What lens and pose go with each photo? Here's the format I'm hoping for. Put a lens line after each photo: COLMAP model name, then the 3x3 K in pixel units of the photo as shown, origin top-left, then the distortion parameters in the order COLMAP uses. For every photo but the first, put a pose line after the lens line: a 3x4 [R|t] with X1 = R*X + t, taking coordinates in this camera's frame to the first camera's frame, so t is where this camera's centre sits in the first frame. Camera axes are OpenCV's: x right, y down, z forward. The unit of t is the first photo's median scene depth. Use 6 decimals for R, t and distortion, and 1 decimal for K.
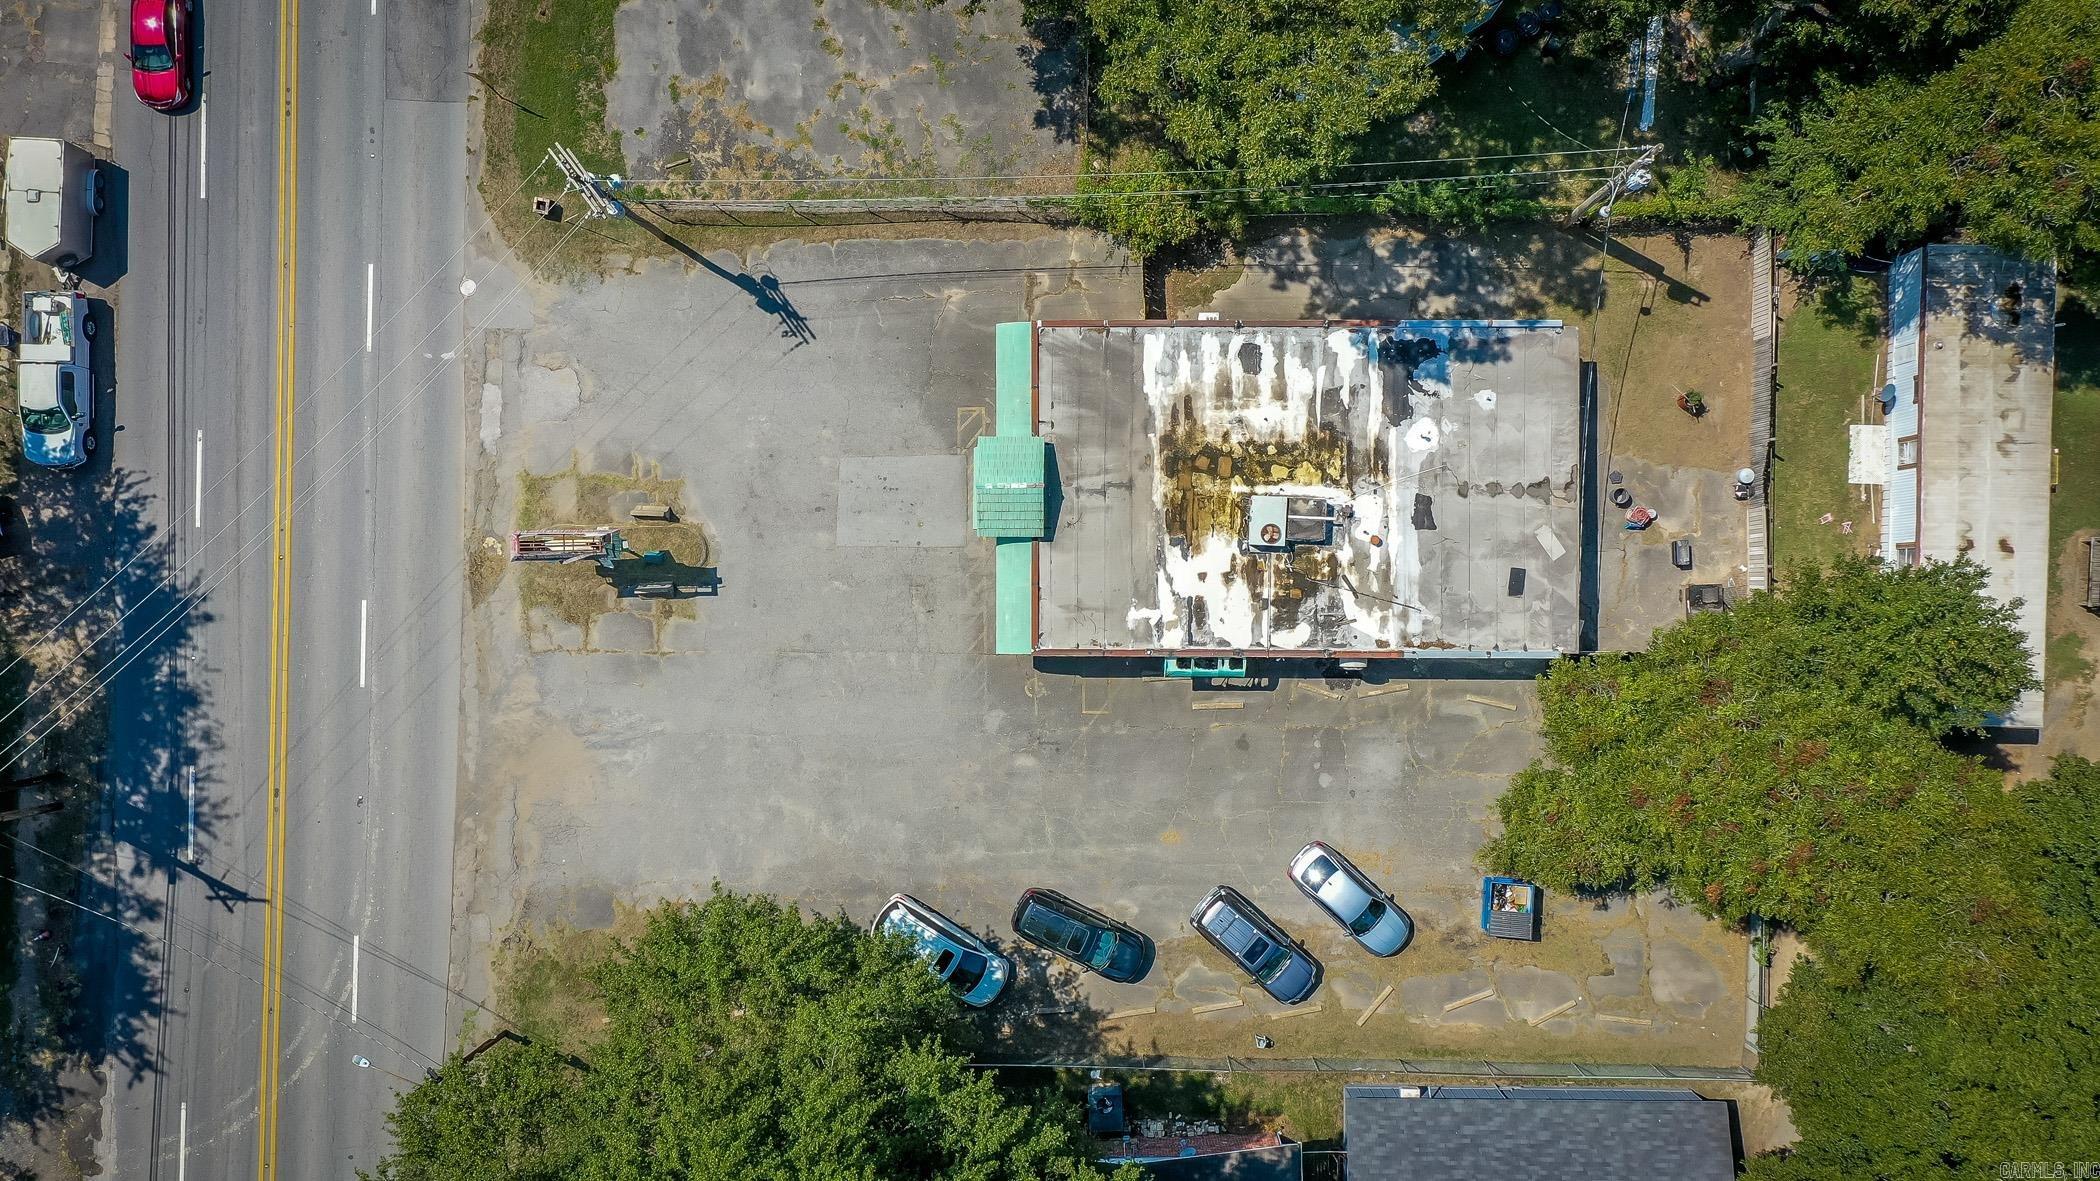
lens RADIAL K [[1667.6, 0, 1056.3], [0, 1667.6, 588.9], [0, 0, 1]] dist [0.021264, 0.006198]
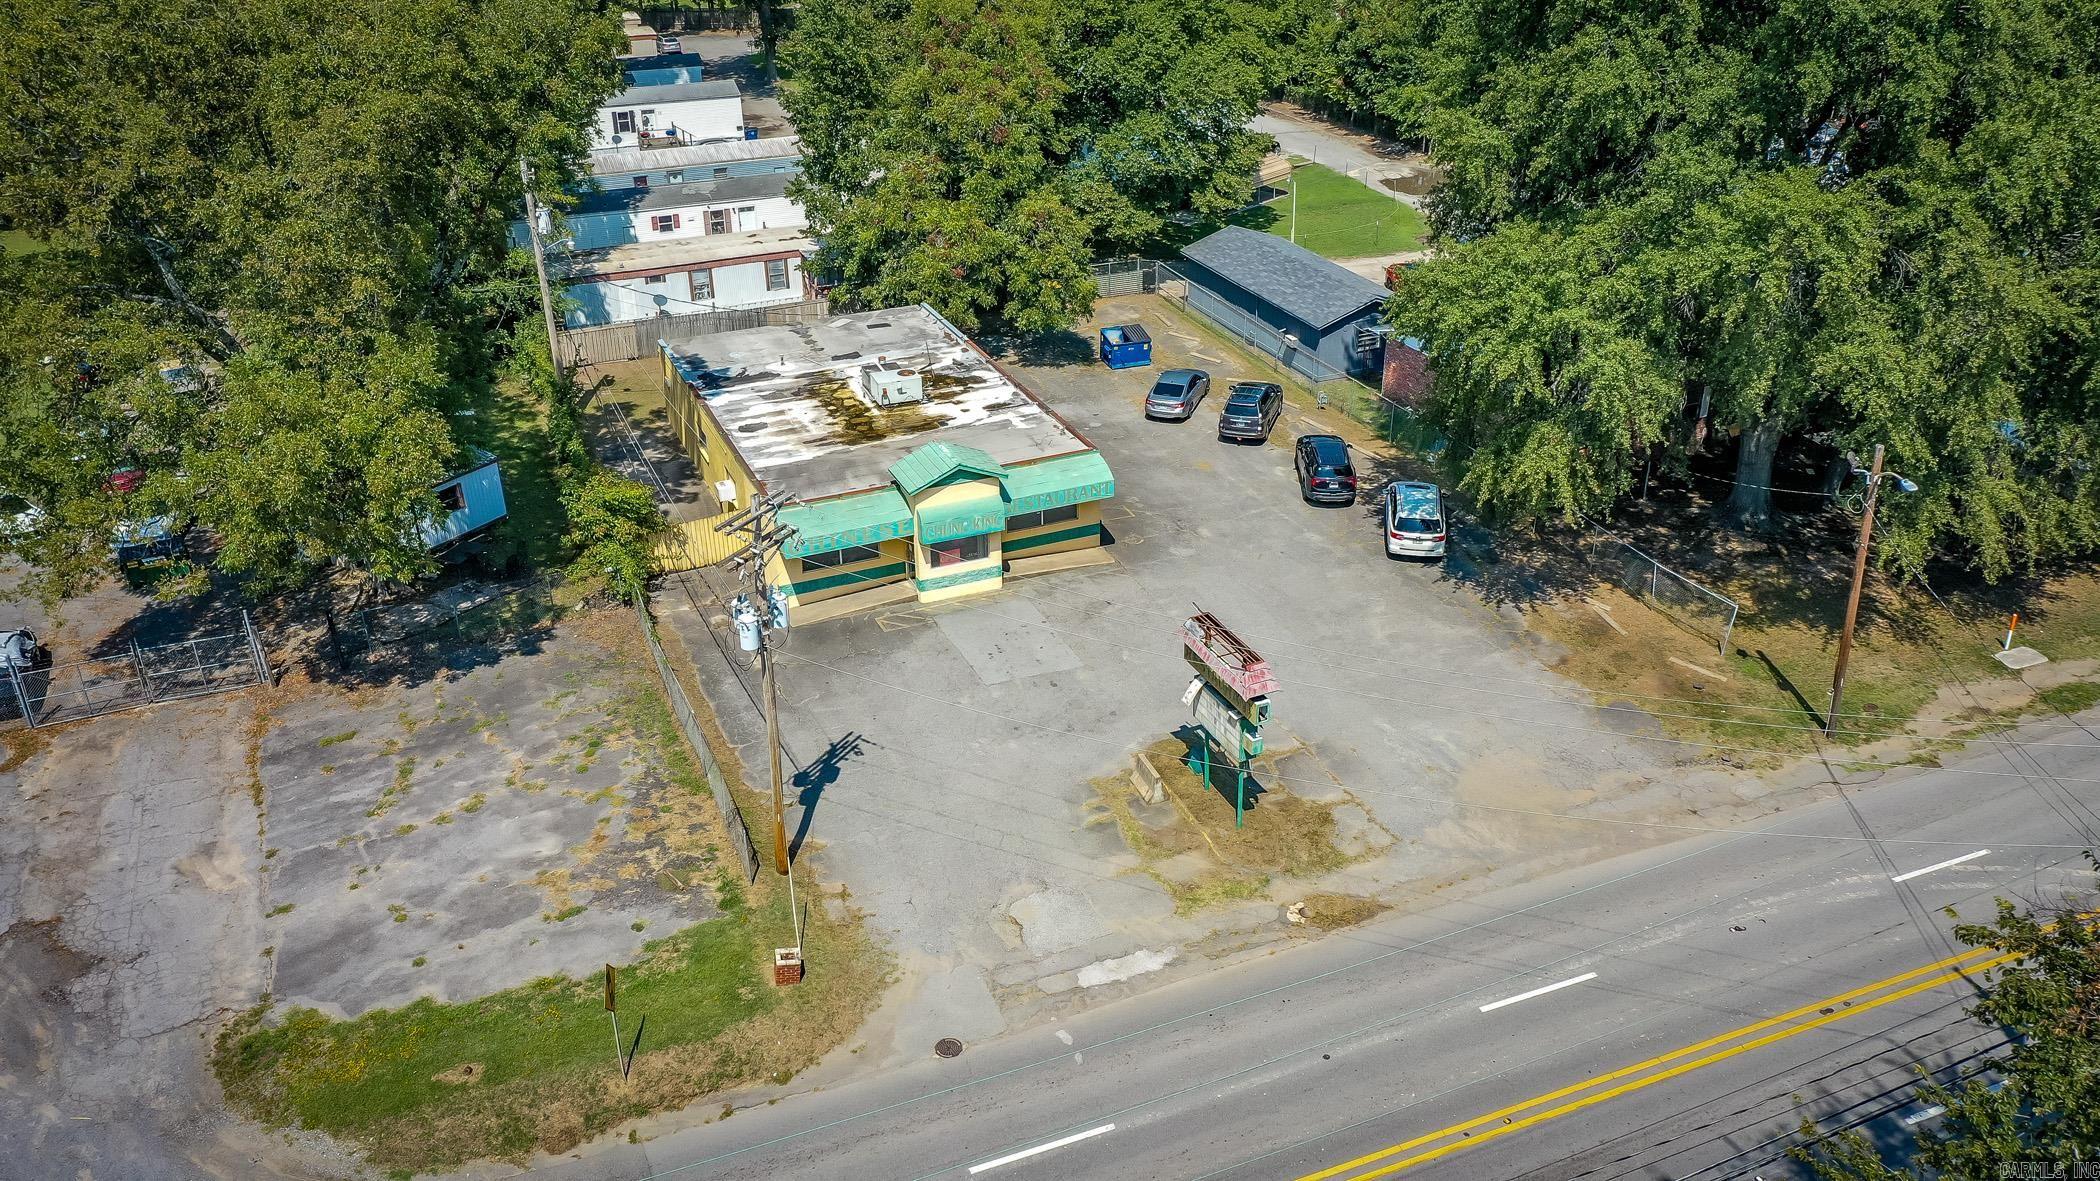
lens RADIAL K [[1667.6, 0, 1056.3], [0, 1667.6, 588.9], [0, 0, 1]] dist [0.021264, 0.006198]
pose [[-0.399498, -0.402920, 0.823442, -0.859759], [0.916573, -0.192406, 0.350535, -0.349638], [0.017198, 0.894783, 0.446171, 0.627356]]
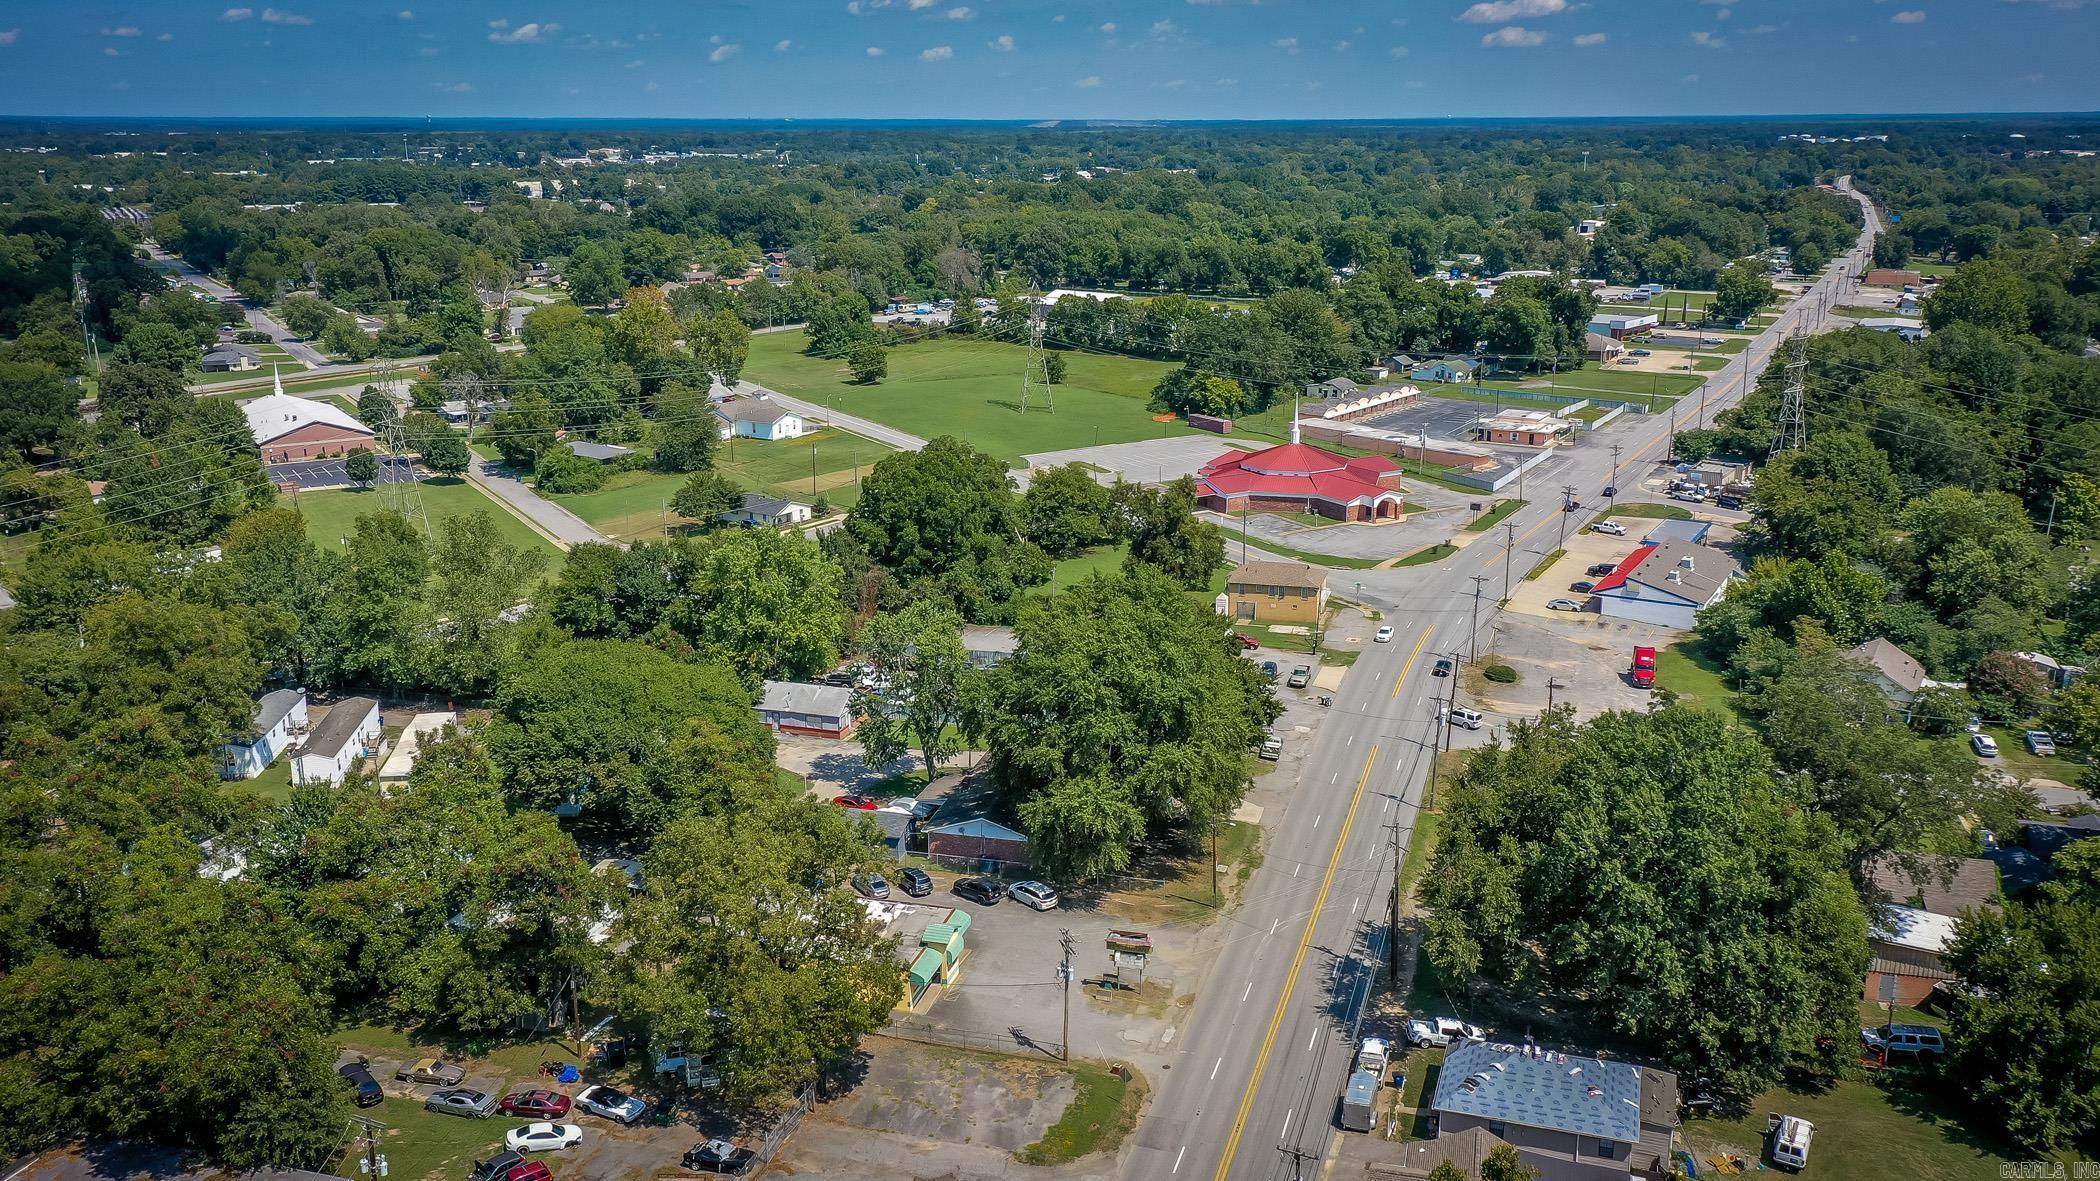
lens RADIAL K [[1732.0, 0, 1068.1], [0, 1732.0, 584.8], [0, 0, 1]] dist [0.020120, 0.001008]
pose [[-0.964408, -0.048688, 0.259896, -0.810065], [0.263815, -0.243463, 0.933342, -2.172863], [0.017833, 0.968687, 0.247642, -0.086724]]
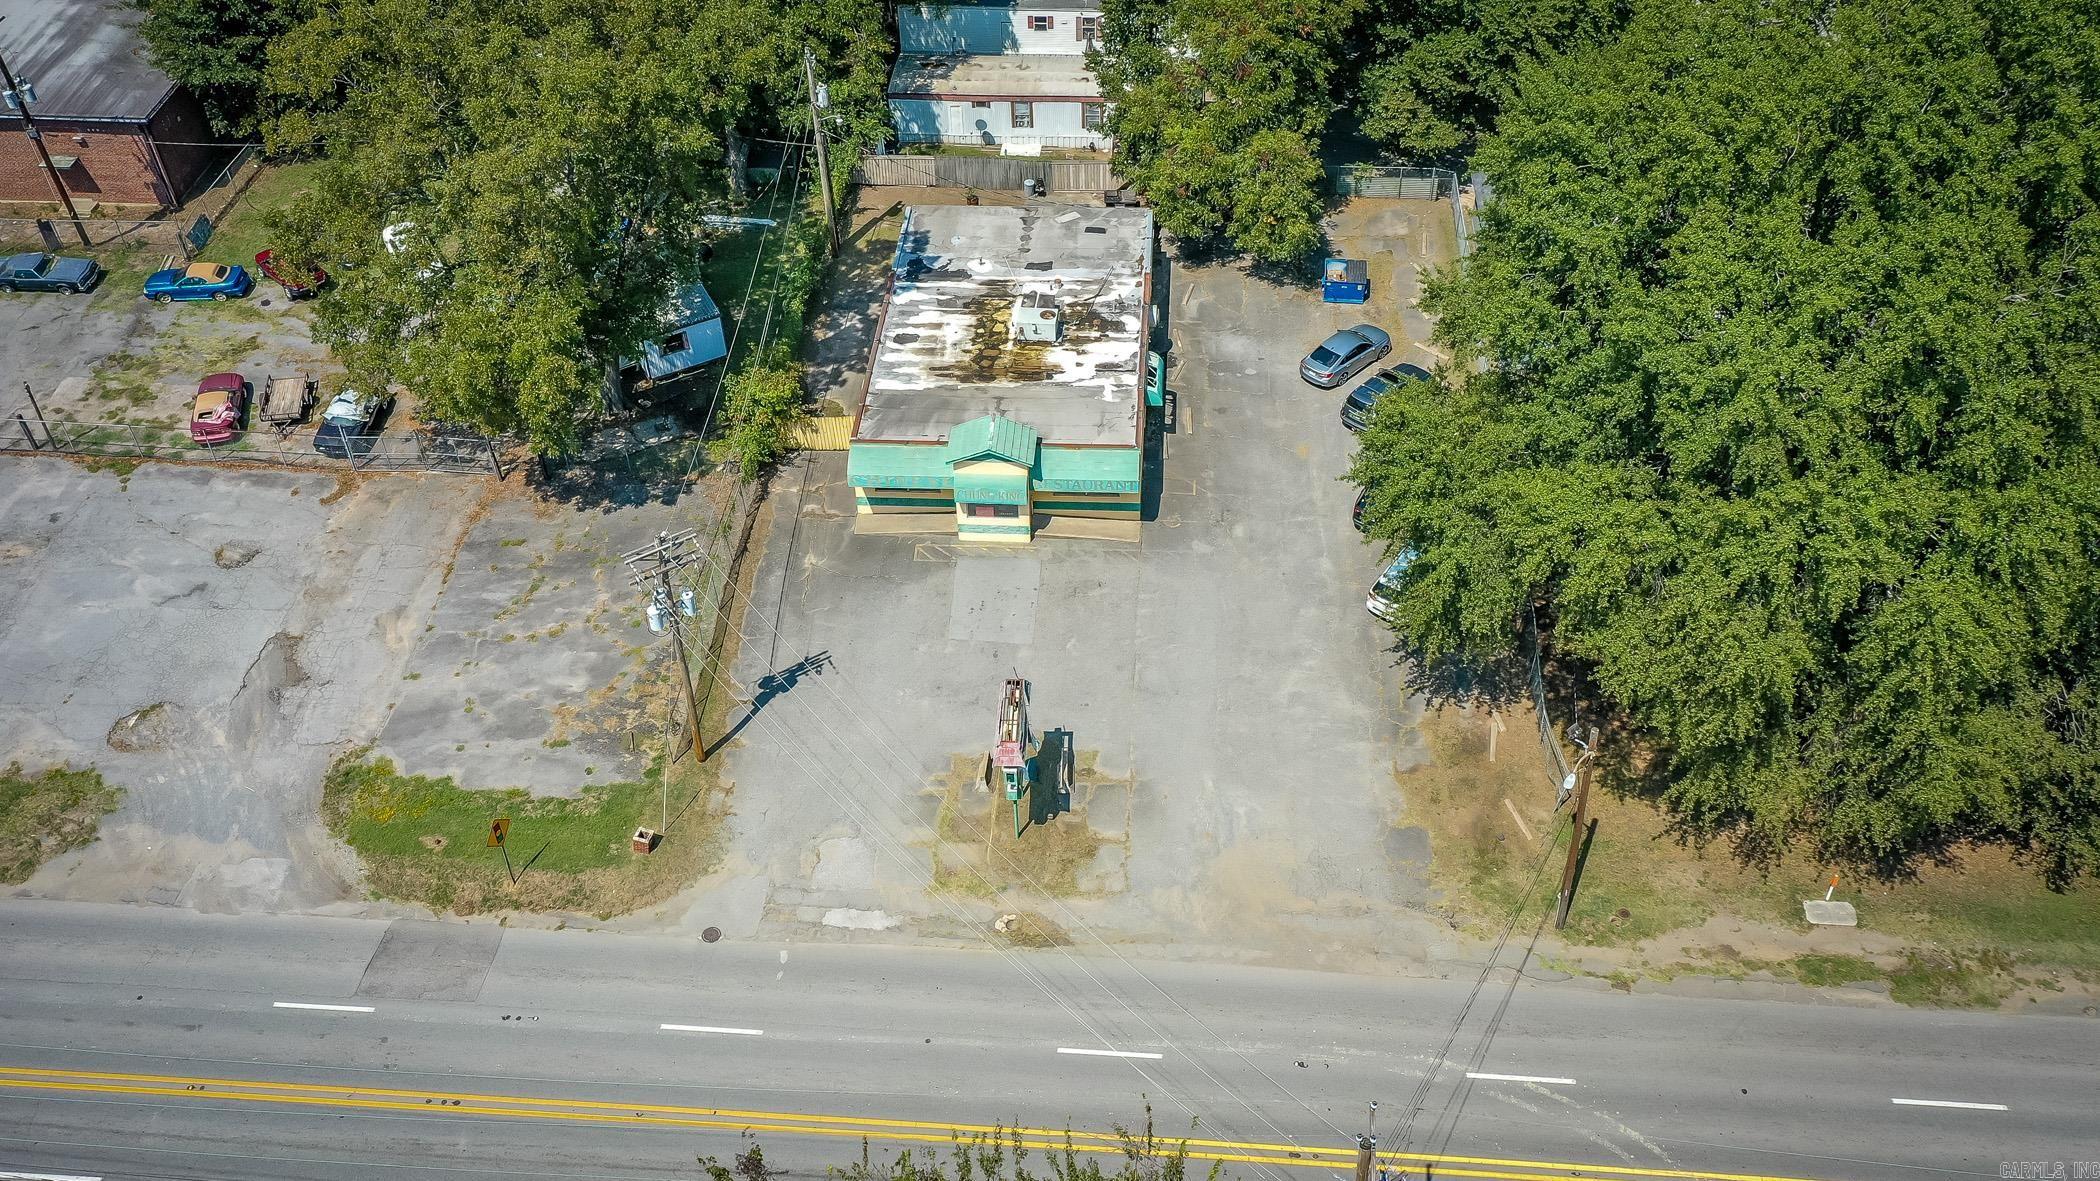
lens RADIAL K [[1811.0, 0, 1059.4], [0, 1811.0, 591.1], [0, 0, 1]] dist [0.018228, 0.016296]
pose [[0.059103, -0.659026, 0.749795, -1.011566], [0.998108, 0.026256, -0.055599, 0.055754], [0.016954, 0.751662, 0.659331, 0.253781]]
